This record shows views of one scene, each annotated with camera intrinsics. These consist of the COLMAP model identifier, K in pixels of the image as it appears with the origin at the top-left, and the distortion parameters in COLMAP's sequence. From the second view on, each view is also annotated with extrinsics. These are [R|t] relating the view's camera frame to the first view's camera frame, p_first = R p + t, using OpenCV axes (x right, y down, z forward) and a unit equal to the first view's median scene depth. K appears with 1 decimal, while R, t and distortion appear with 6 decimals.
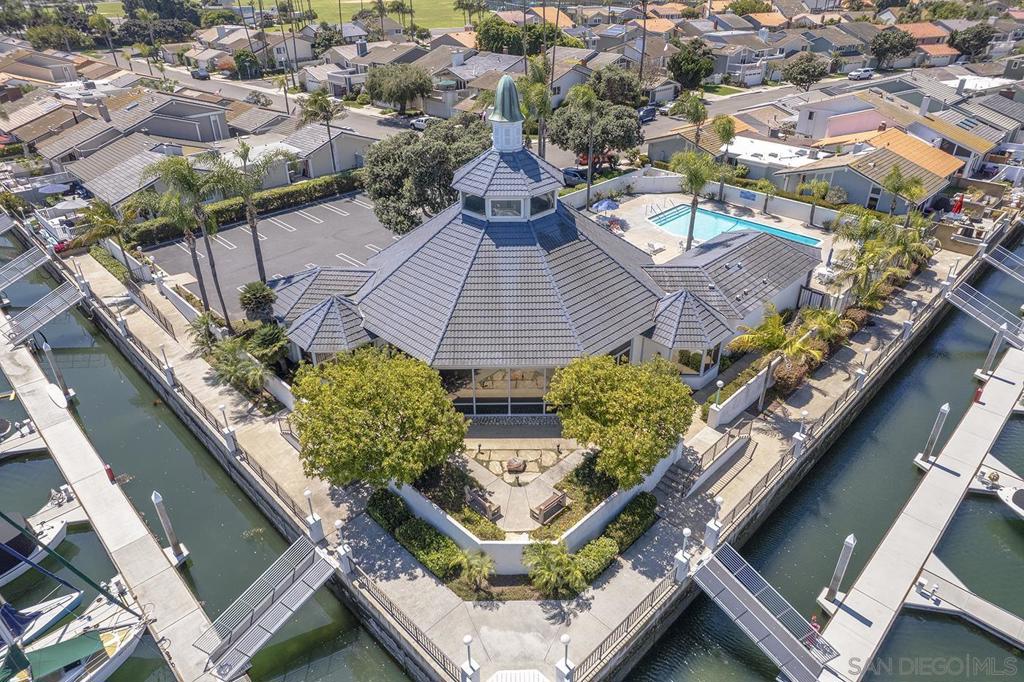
lens RADIAL K [[653.3, 0, 514.0], [0, 653.3, 343.9], [0, 0, 1]] dist [-0.072590, 0.060728]
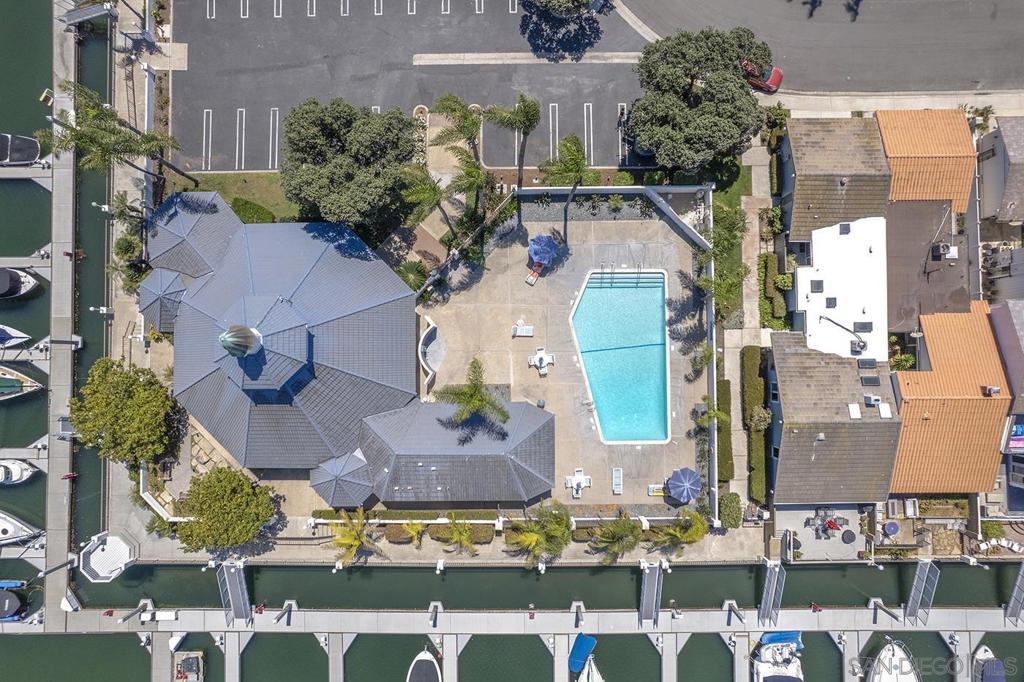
lens RADIAL K [[653.3, 0, 514.0], [0, 653.3, 343.9], [0, 0, 1]] dist [-0.072590, 0.060728]
pose [[0.711214, 0.702800, -0.015689, 0.210948], [-0.357922, 0.381236, 0.852380, -0.876254], [0.605034, -0.600609, 0.522688, 0.405947]]
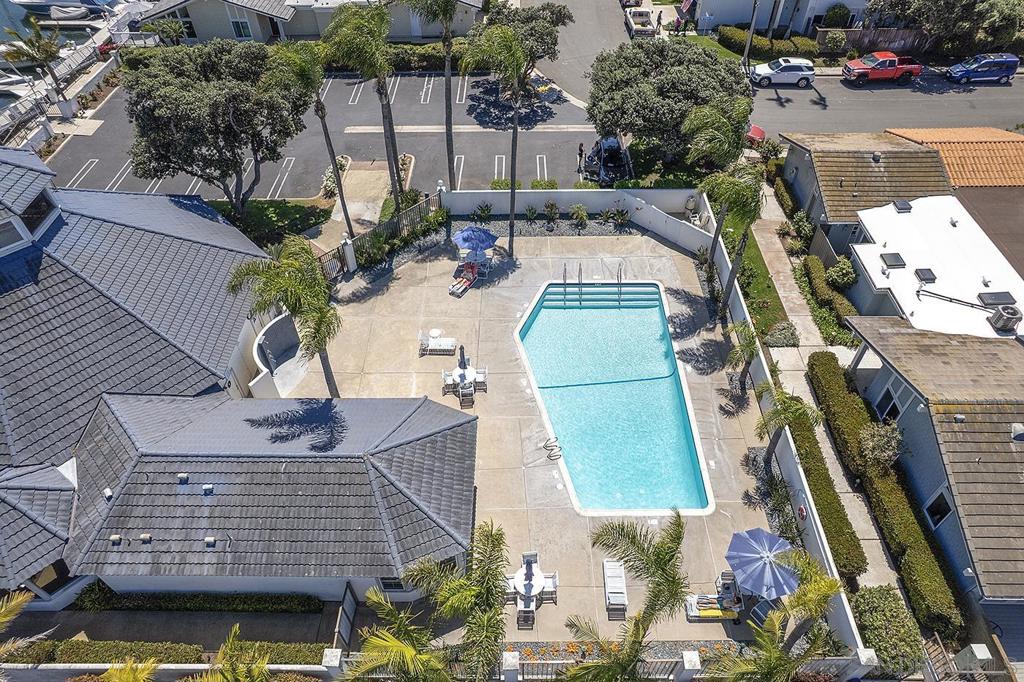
lens RADIAL K [[653.3, 0, 514.0], [0, 653.3, 343.9], [0, 0, 1]] dist [-0.072590, 0.060728]
pose [[0.703716, 0.519781, -0.484367, 0.499556], [-0.360837, 0.848746, 0.386557, -0.364207], [0.612029, -0.097249, 0.784833, 0.500807]]
